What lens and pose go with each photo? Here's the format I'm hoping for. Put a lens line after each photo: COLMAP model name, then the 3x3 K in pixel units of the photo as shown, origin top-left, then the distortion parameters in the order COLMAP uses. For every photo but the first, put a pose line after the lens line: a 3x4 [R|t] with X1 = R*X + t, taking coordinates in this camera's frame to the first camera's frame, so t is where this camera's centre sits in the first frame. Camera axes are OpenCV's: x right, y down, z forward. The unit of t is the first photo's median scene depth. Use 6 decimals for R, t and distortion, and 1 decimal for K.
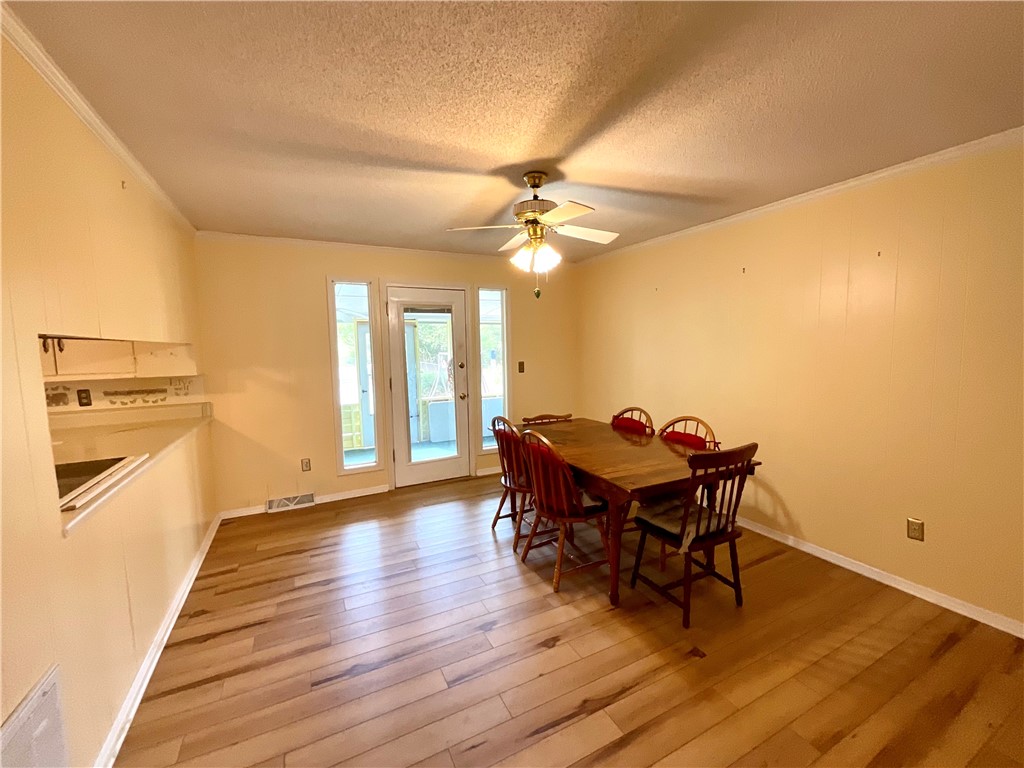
lens RADIAL K [[415.1, 0, 510.4], [0, 415.1, 384.2], [0, 0, 1]] dist [0.008585, -0.004347]
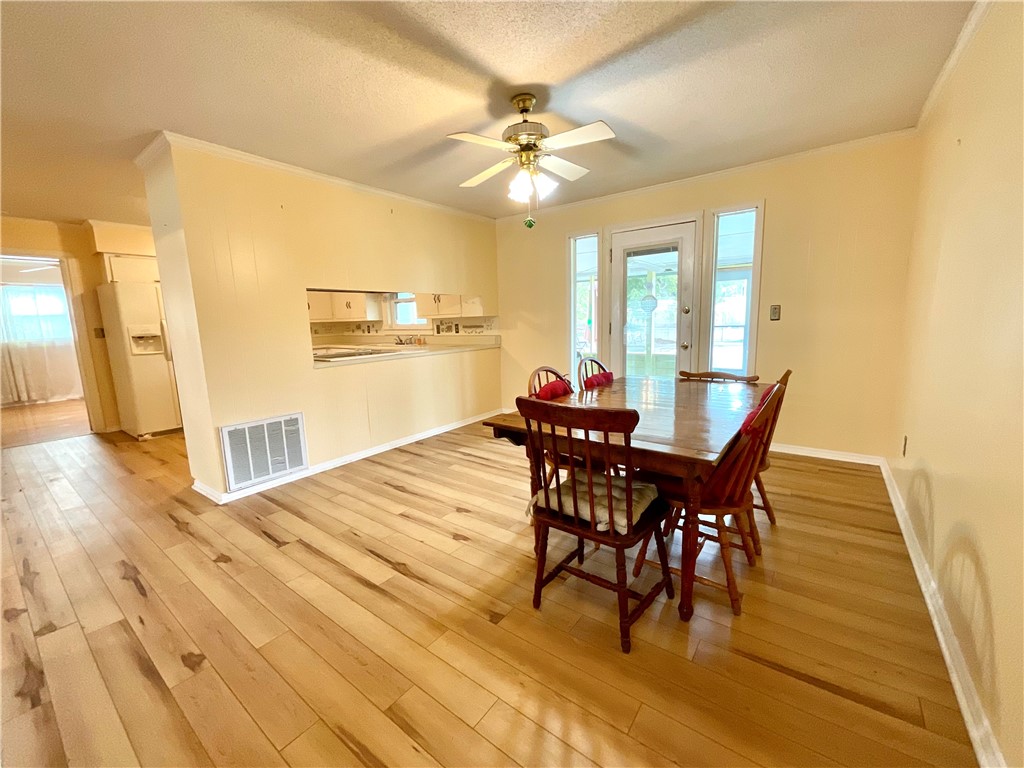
lens RADIAL K [[412.7, 0, 513.2], [0, 412.7, 385.9], [0, 0, 1]] dist [0.001307, -0.004615]
pose [[0.448452, 0.147305, -0.881585, 0.732332], [-0.058179, 0.989045, 0.135665, 0.021637], [0.891912, -0.009550, 0.452109, 0.399154]]
